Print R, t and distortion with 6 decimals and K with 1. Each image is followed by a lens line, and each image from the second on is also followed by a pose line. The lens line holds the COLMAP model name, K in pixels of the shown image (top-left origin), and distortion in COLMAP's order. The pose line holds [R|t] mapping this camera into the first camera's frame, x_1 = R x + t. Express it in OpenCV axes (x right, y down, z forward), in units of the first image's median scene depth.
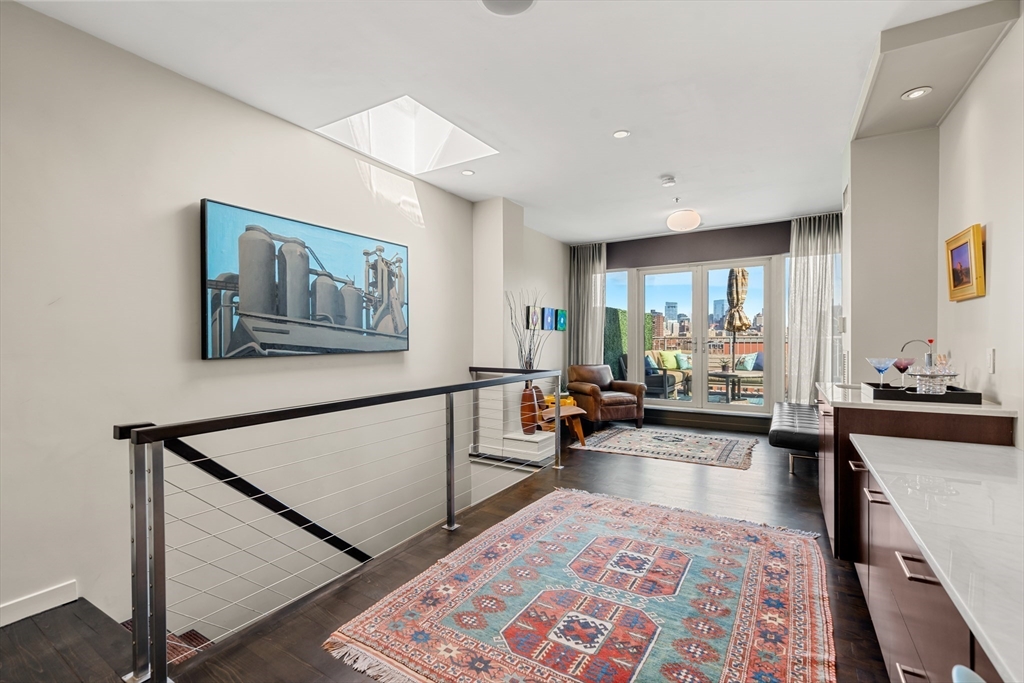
lens RADIAL K [[459.8, 0, 517.1], [0, 459.8, 350.4], [0, 0, 1]] dist [-0.001628, 0.000092]
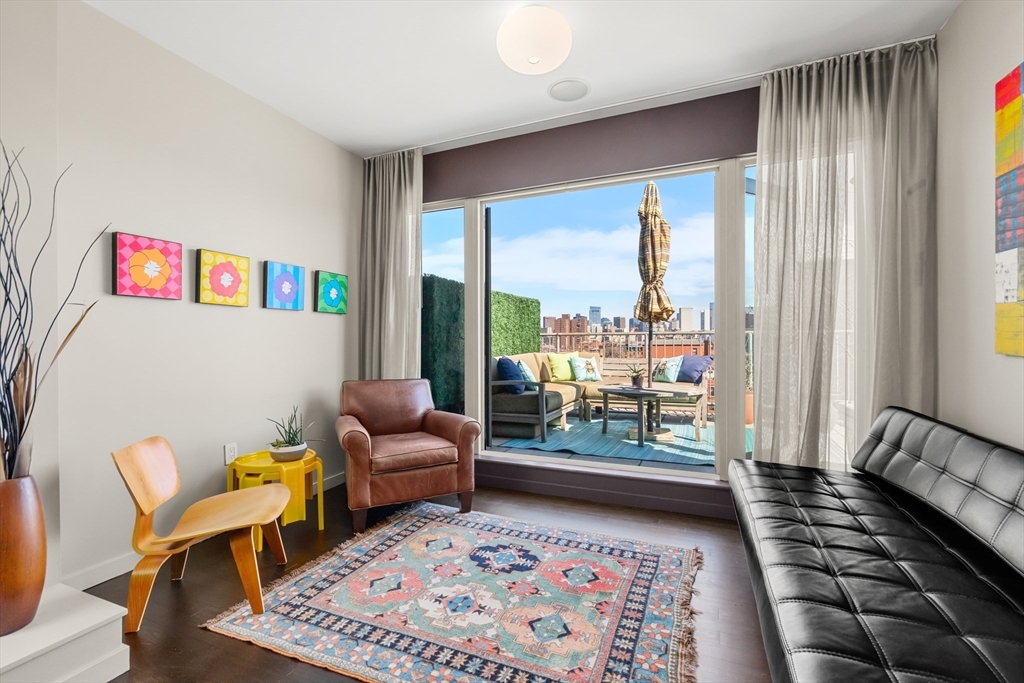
lens RADIAL K [[459.8, 0, 508.8], [0, 459.8, 338.7], [0, 0, 1]] dist [-0.001628, 0.000092]
pose [[0.990342, 0.005982, 0.138520, 0.204328], [-0.001856, 0.999551, -0.029894, 0.000288], [-0.138637, 0.029348, 0.989908, 0.427079]]
